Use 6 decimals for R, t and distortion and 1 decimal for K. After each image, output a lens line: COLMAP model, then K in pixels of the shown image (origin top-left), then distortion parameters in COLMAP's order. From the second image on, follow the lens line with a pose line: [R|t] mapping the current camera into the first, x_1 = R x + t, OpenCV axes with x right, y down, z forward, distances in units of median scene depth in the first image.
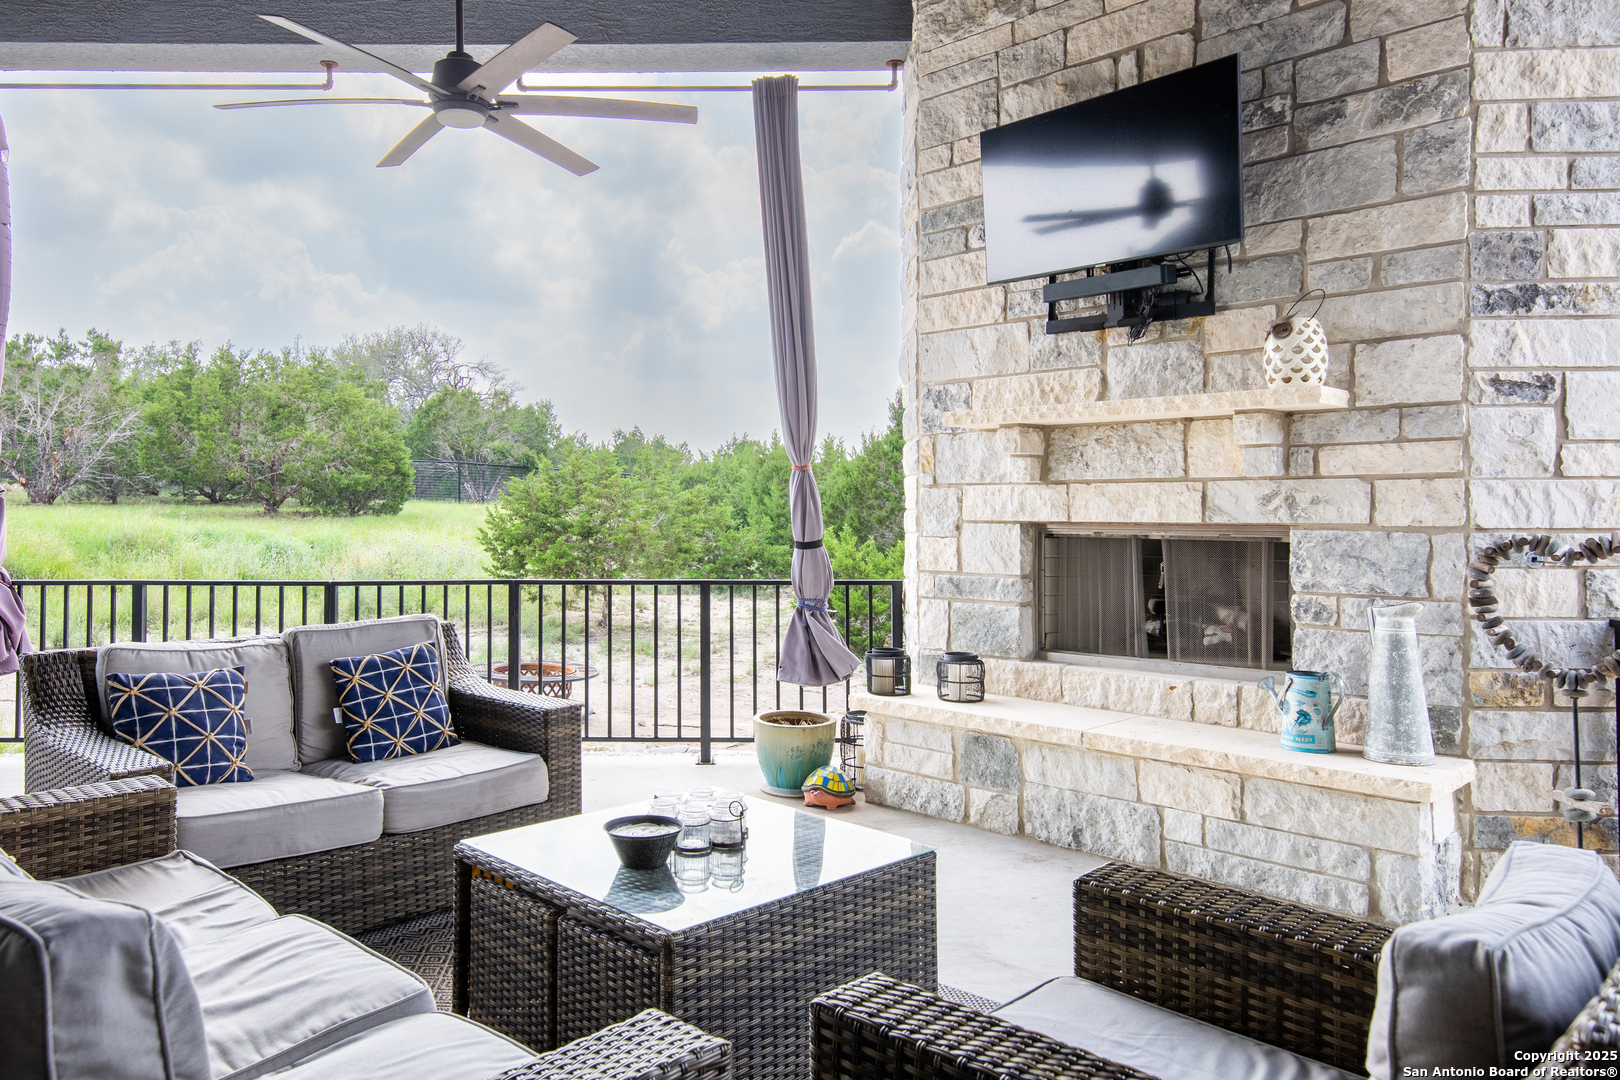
lens RADIAL K [[1108.2, 0, 775.4], [0, 1108.2, 493.2], [0, 0, 1]] dist [0.030452, -0.007290]
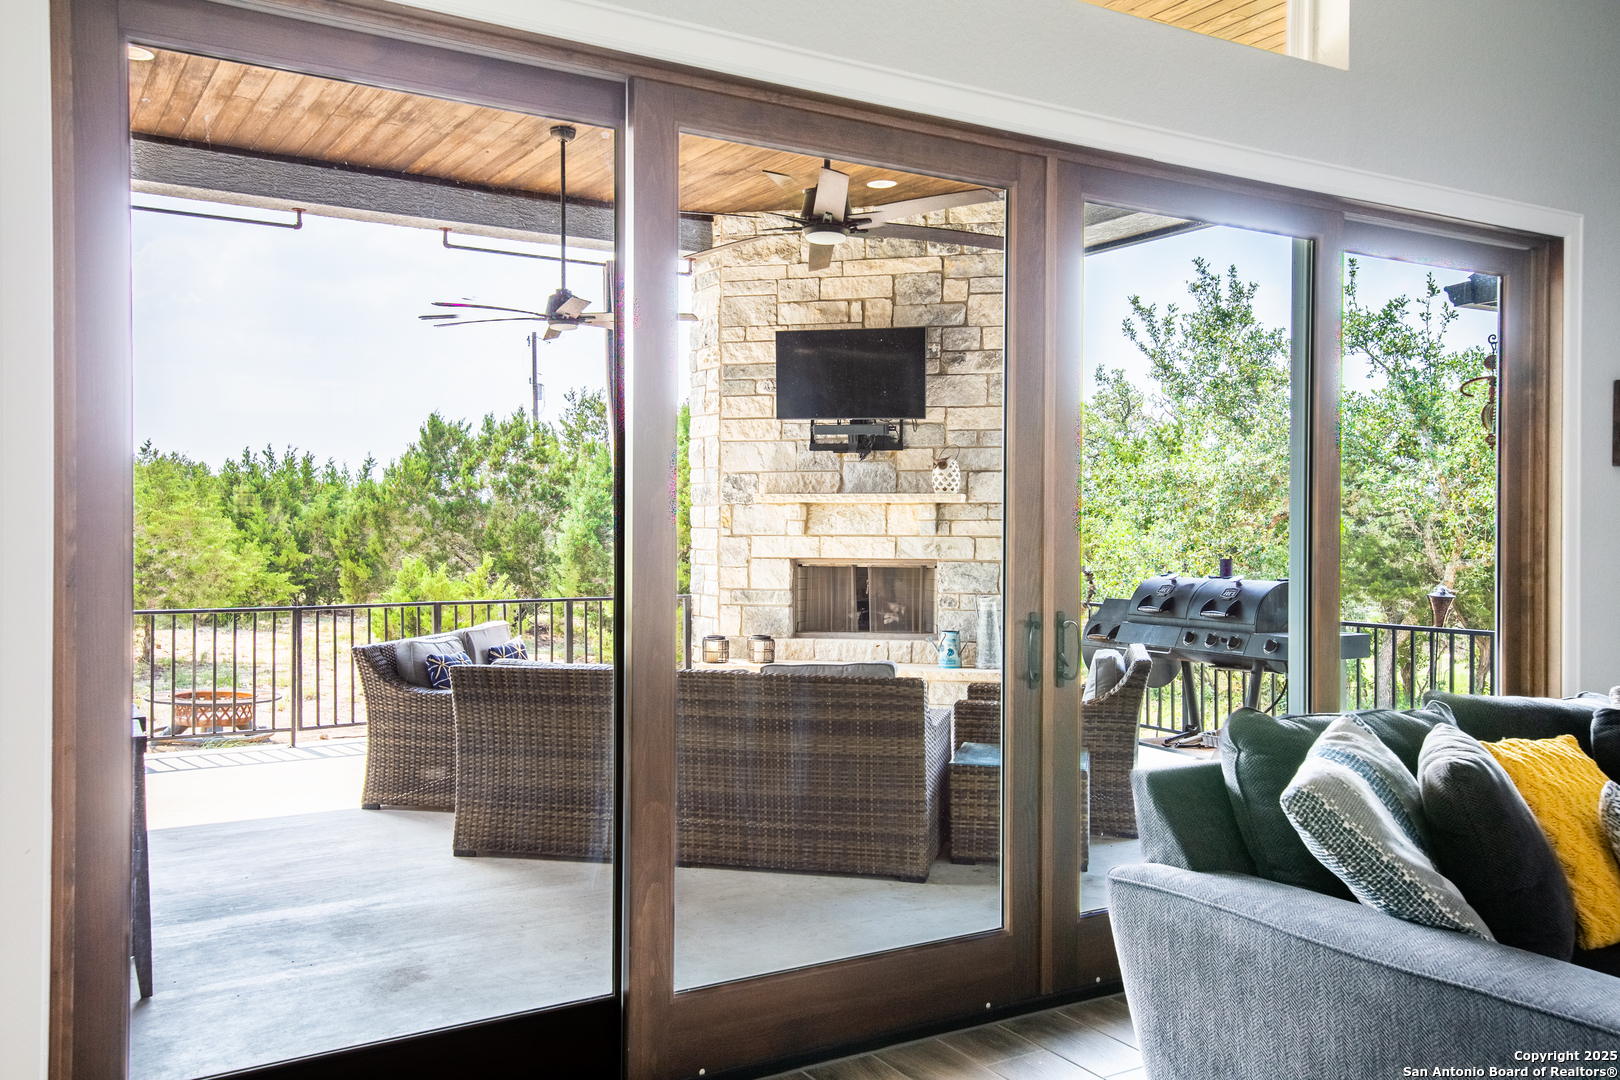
lens RADIAL K [[1379.9, 0, 811.4], [0, 1379.9, 539.5], [0, 0, 1]] dist [0.008338, 0.001399]
pose [[0.836039, -0.003099, 0.548662, -1.022166], [-0.012722, 0.999606, 0.025032, -0.062720], [-0.548523, -0.027908, 0.835669, -0.888454]]
